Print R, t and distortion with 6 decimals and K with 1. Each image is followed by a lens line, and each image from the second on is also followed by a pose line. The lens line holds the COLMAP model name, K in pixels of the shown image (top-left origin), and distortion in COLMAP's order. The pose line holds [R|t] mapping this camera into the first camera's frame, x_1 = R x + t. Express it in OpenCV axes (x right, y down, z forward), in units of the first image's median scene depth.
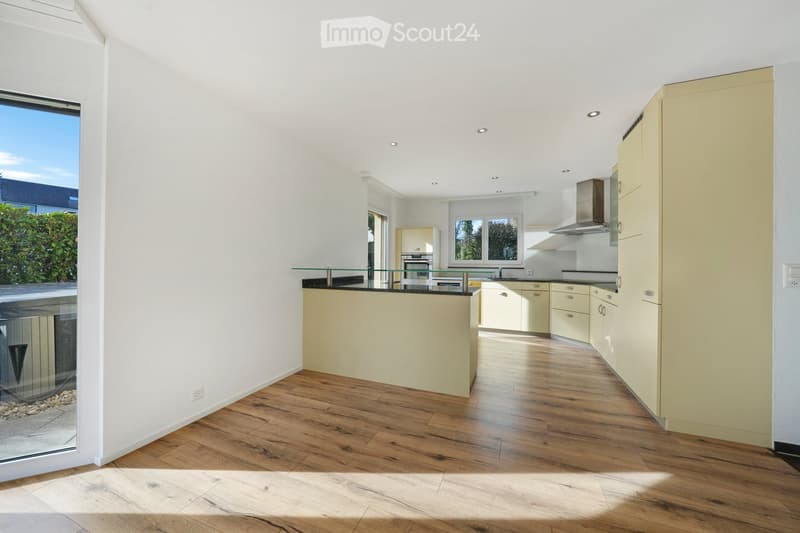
lens RADIAL K [[345.5, 0, 380.3], [0, 345.5, 260.3], [0, 0, 1]] dist [-0.011809, -0.000131]
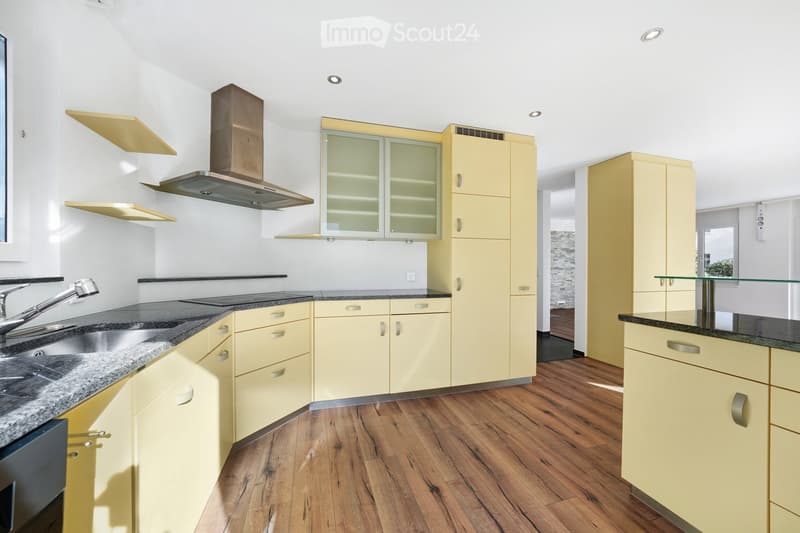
lens RADIAL K [[282.2, 0, 402.8], [0, 282.2, 268.5], [0, 0, 1]] dist [-0.000340, 0.000115]
pose [[-0.647669, -0.008656, 0.761873, 0.271495], [-0.017566, 0.999839, -0.003573, 0.028308], [-0.761720, -0.015697, -0.647717, 2.123773]]
